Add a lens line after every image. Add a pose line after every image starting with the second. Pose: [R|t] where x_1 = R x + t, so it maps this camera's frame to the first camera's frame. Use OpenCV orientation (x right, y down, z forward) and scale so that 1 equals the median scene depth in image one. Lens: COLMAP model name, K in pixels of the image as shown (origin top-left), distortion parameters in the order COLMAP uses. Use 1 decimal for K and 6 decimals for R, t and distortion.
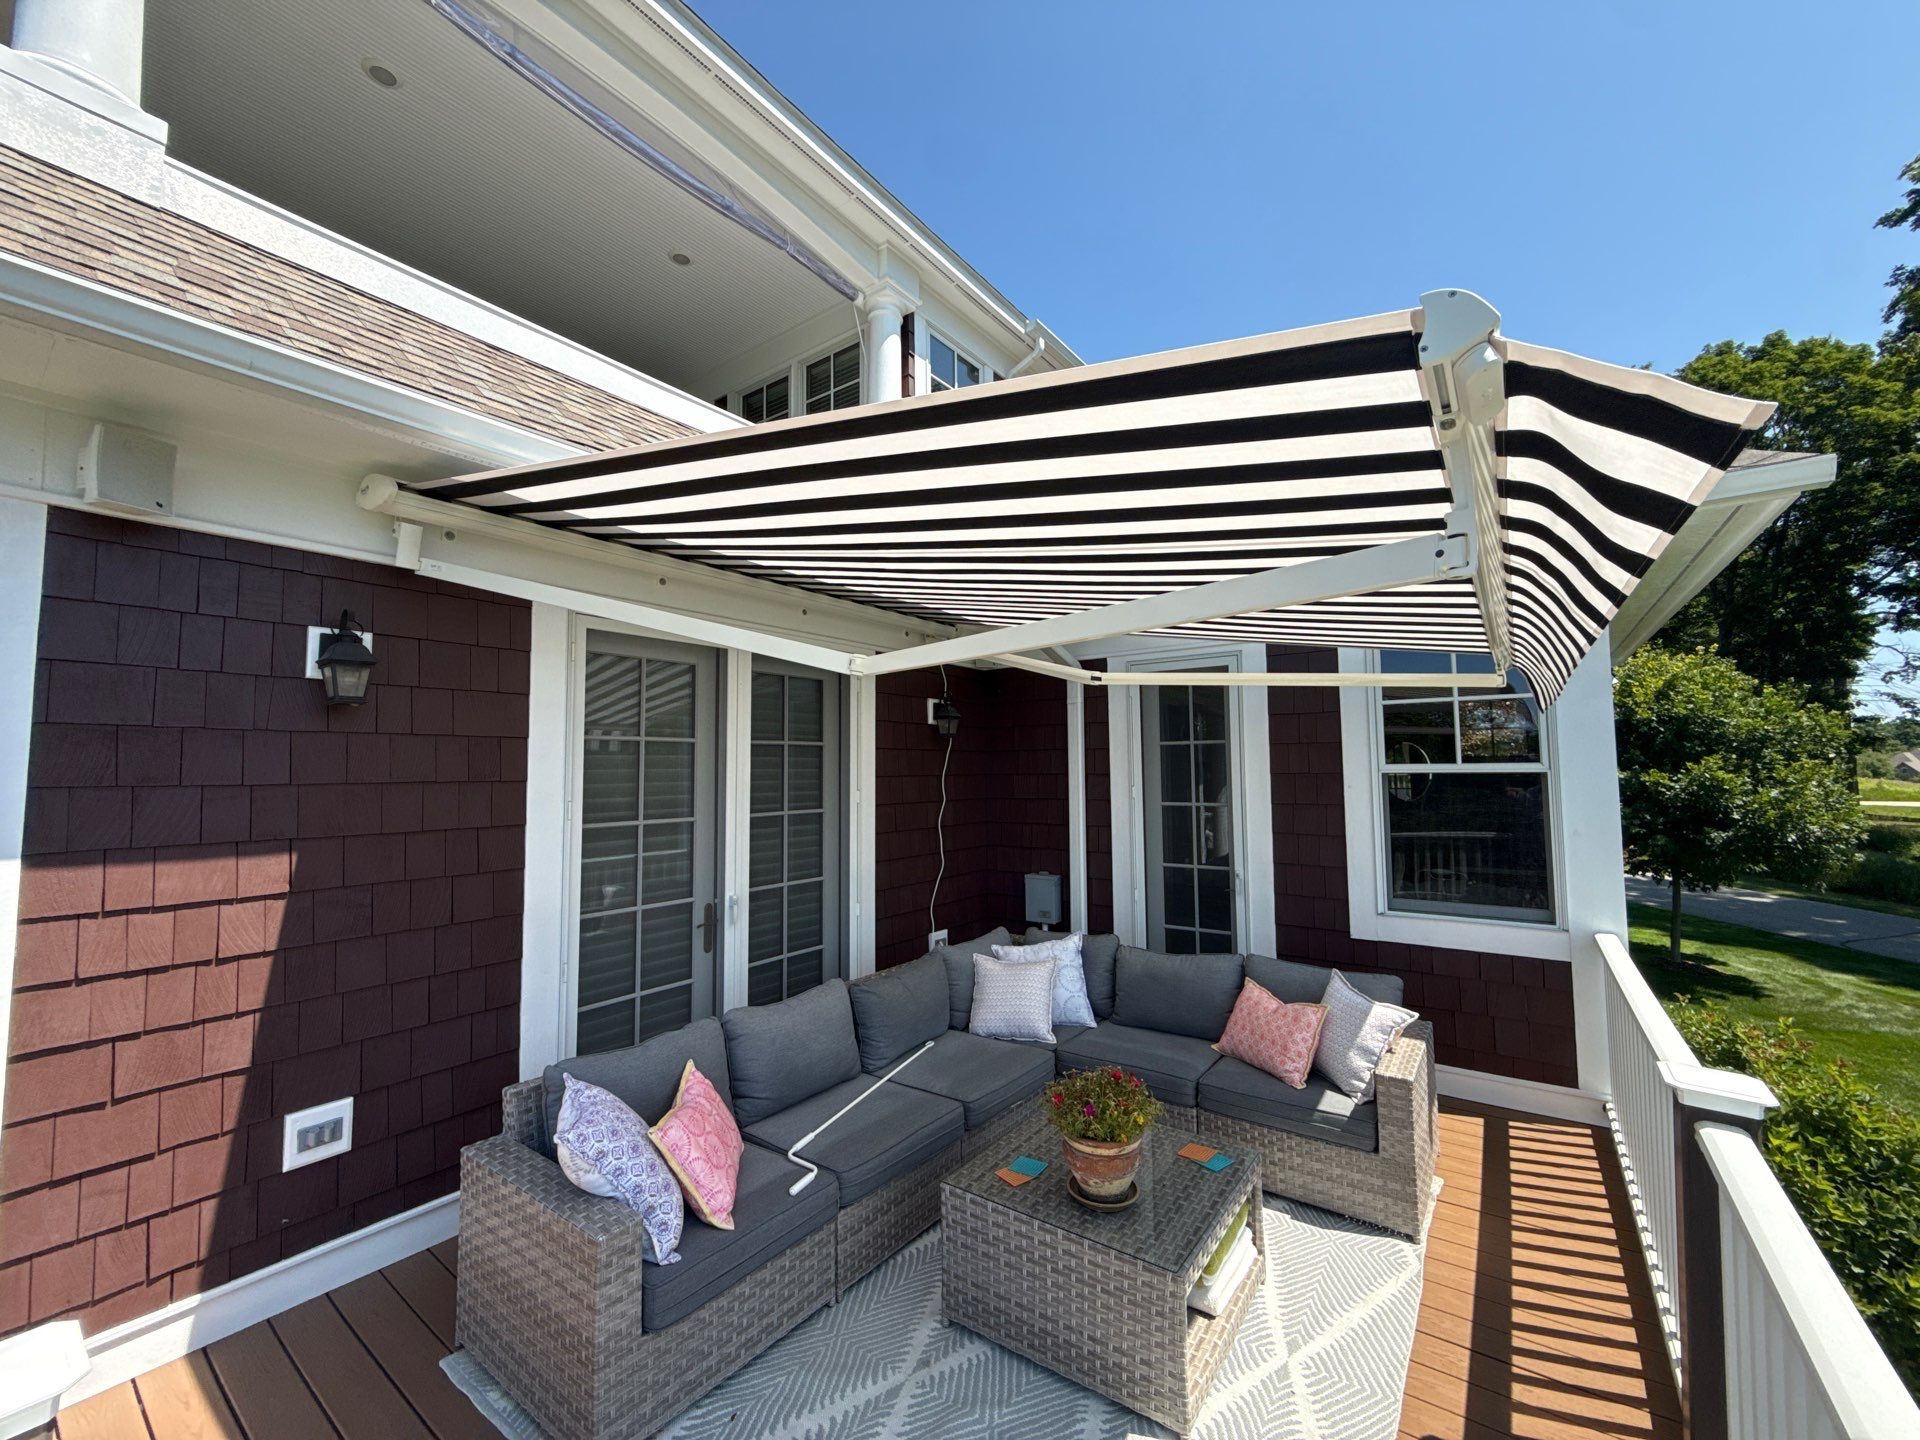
lens RADIAL K [[762.7, 0, 960.0], [0, 762.7, 720.0], [0, 0, 1]] dist [-0.001111, 0.000016]
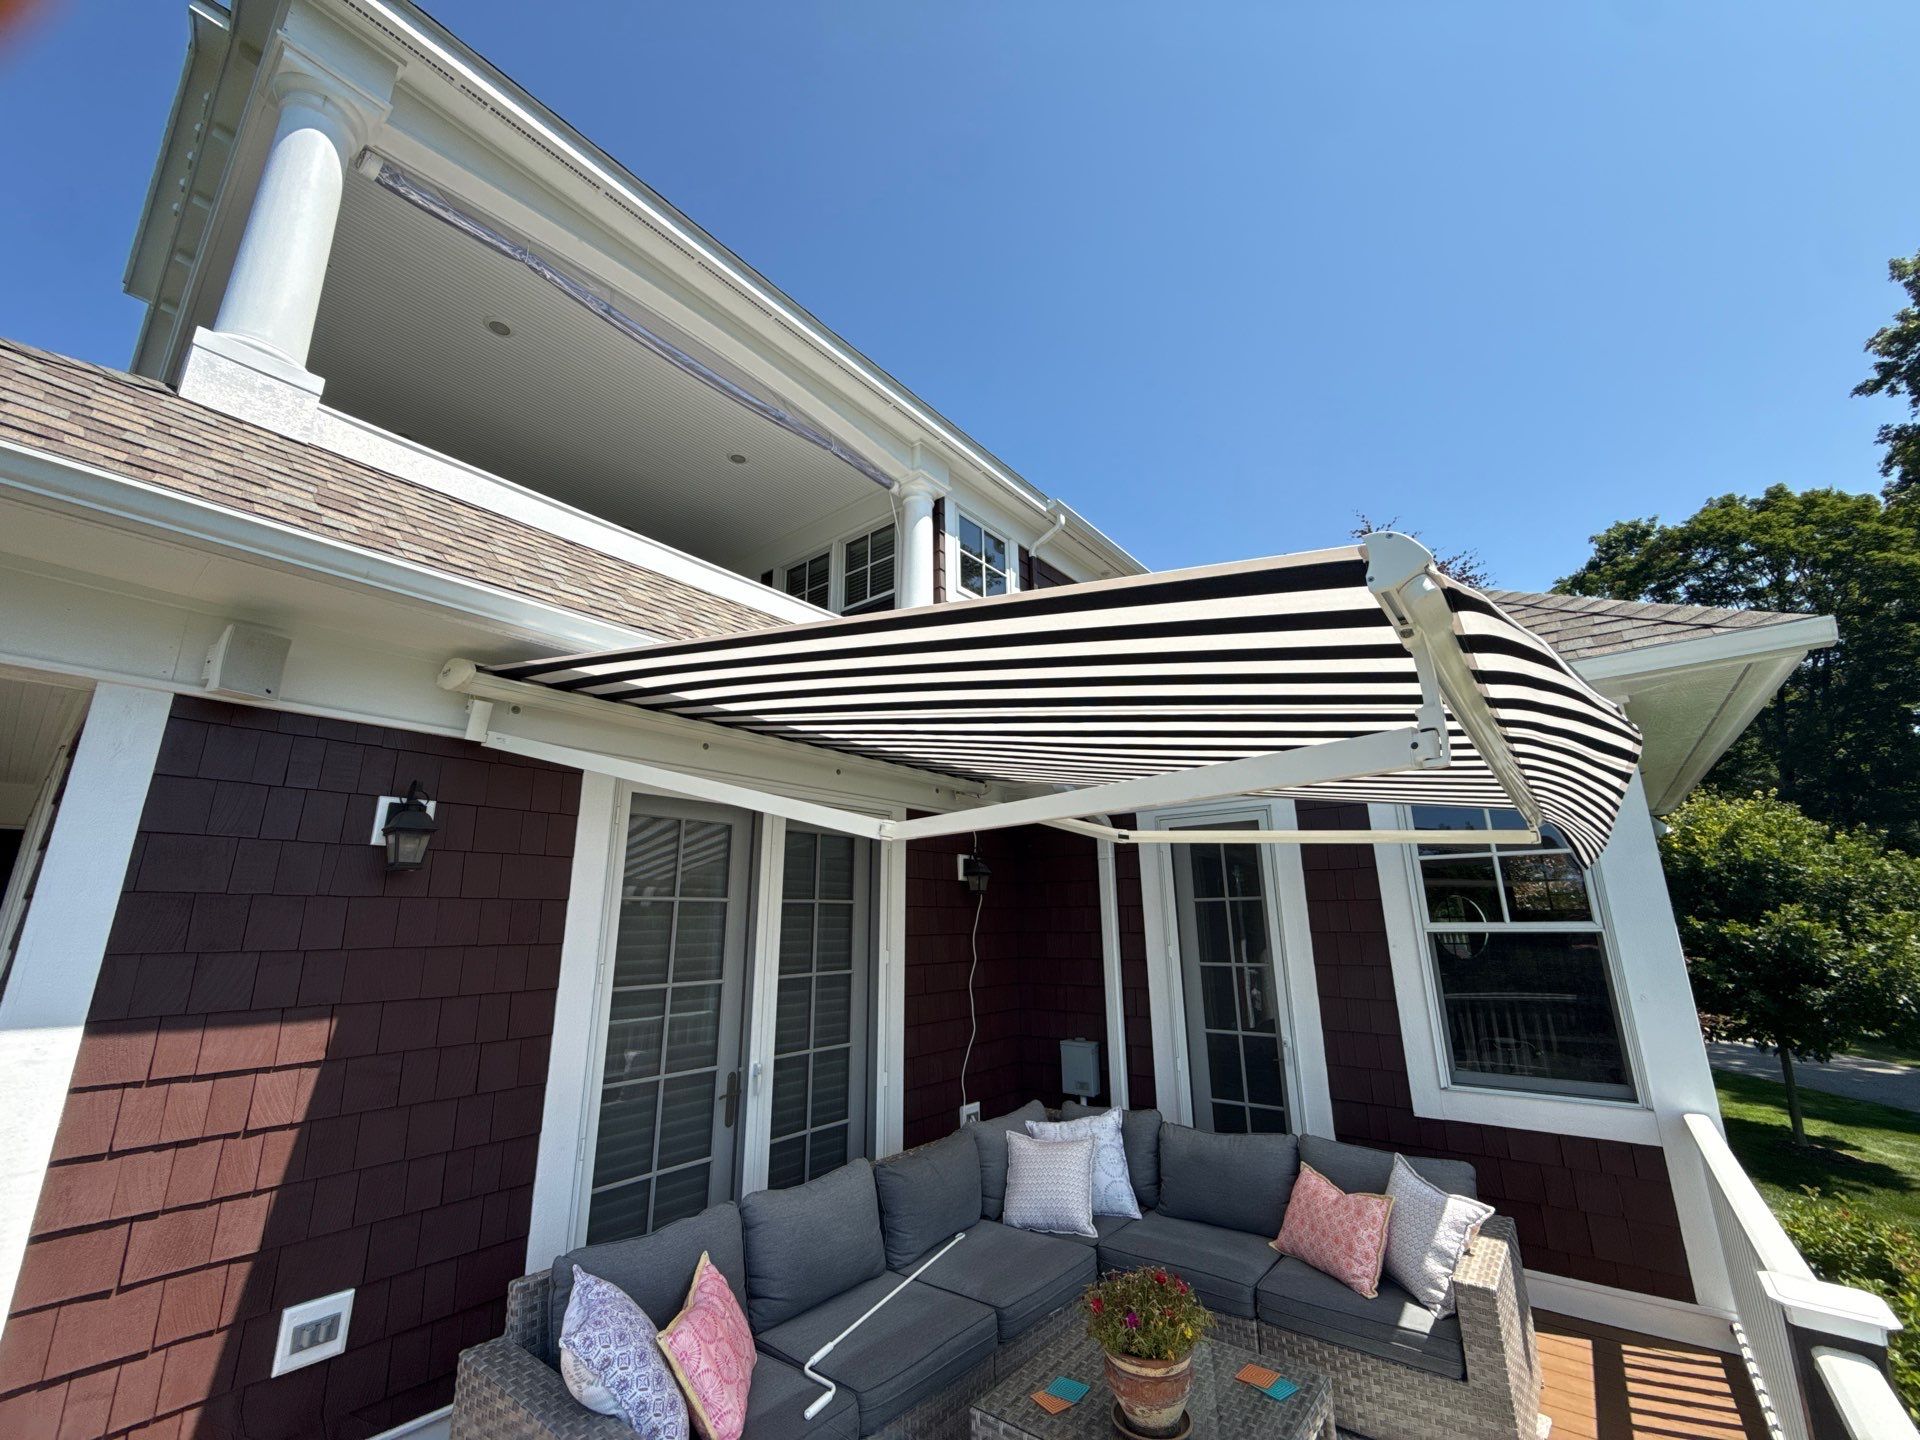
lens RADIAL K [[762.7, 0, 960.0], [0, 762.7, 720.0], [0, 0, 1]] dist [-0.001111, 0.000016]
pose [[0.999058, -0.012716, -0.041496, 0.007402], [0.004503, 0.981326, -0.192300, -0.014385], [0.043167, 0.191932, 0.980458, -0.032050]]
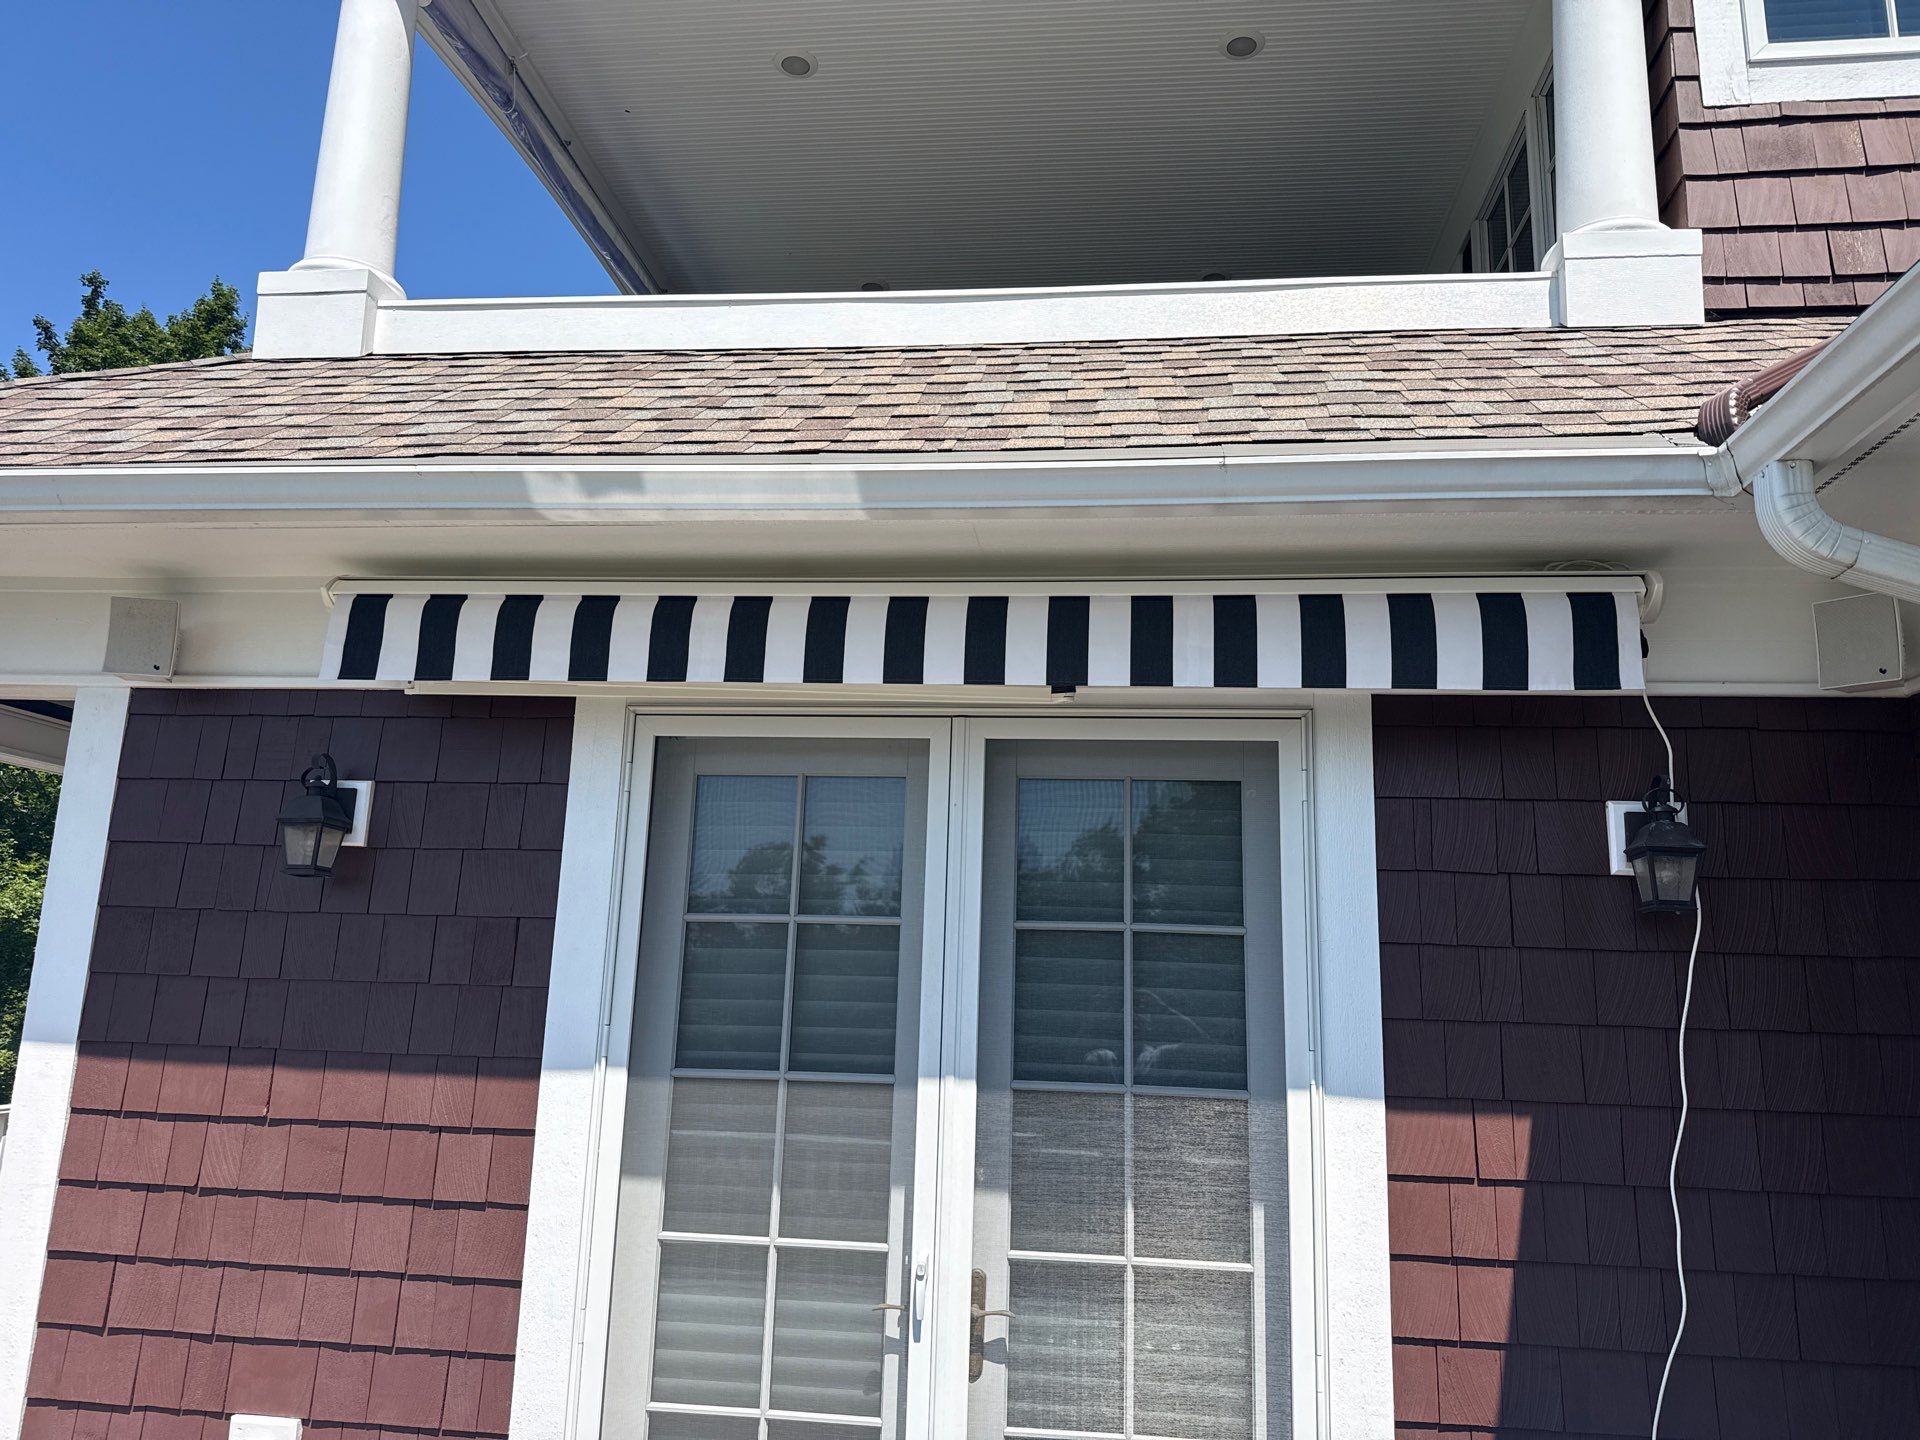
lens RADIAL K [[1350.7, 0, 961.3], [0, 1350.7, 724.6], [0, 0, 1]] dist [0.071393, -0.094797]
pose [[0.488665, -0.145553, -0.860244, 0.593887], [0.020620, 0.987637, -0.155395, 0.046981], [0.872228, 0.058198, 0.485625, 0.727123]]
